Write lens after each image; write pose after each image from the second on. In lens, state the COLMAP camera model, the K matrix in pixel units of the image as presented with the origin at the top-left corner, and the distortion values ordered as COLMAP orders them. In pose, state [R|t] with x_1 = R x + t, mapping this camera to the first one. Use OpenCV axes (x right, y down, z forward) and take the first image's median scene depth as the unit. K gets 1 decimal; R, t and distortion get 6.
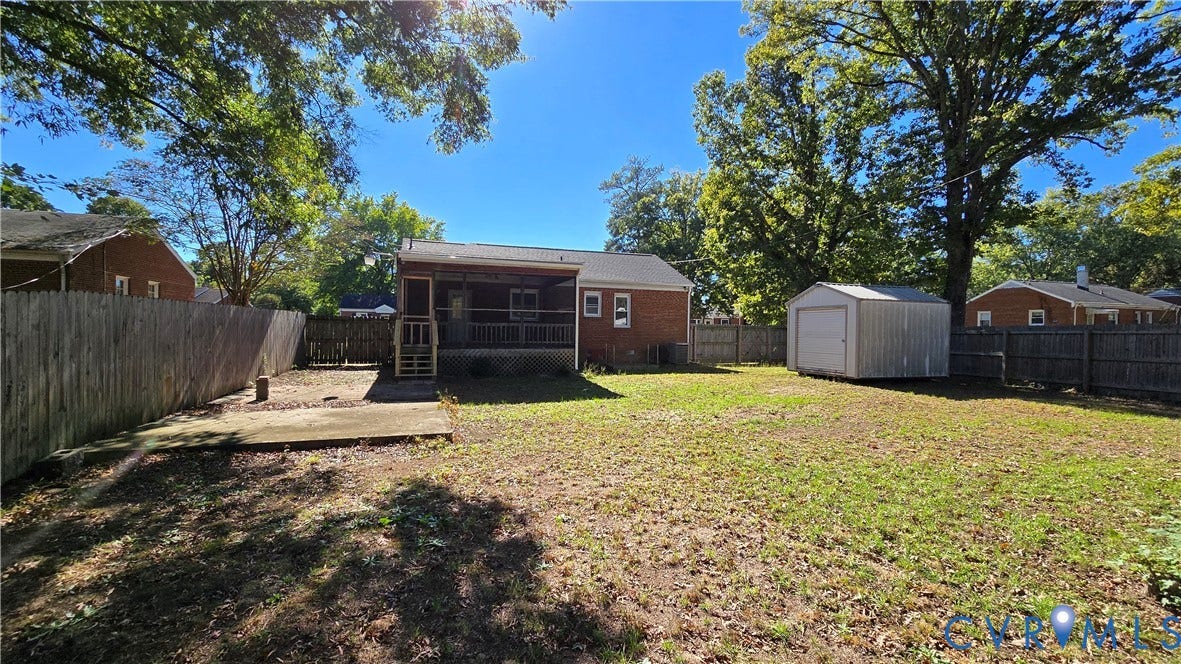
lens RADIAL K [[479.6, 0, 591.7], [0, 479.6, 333.3], [0, 0, 1]] dist [-0.000259, -0.000436]
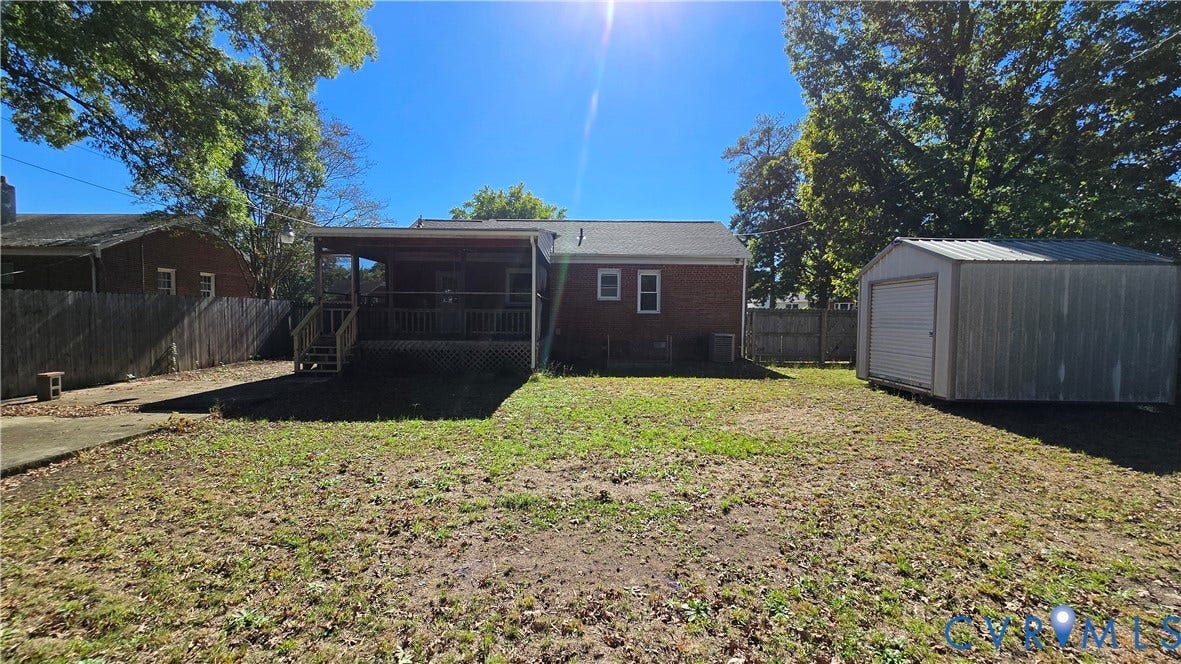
lens RADIAL K [[479.6, 0, 591.7], [0, 479.6, 333.3], [0, 0, 1]] dist [-0.000259, -0.000436]
pose [[0.947380, 0.008061, -0.320008, 0.288248], [0.000955, 0.999607, 0.028008, -0.002016], [0.320109, -0.026840, 0.947001, 0.279752]]
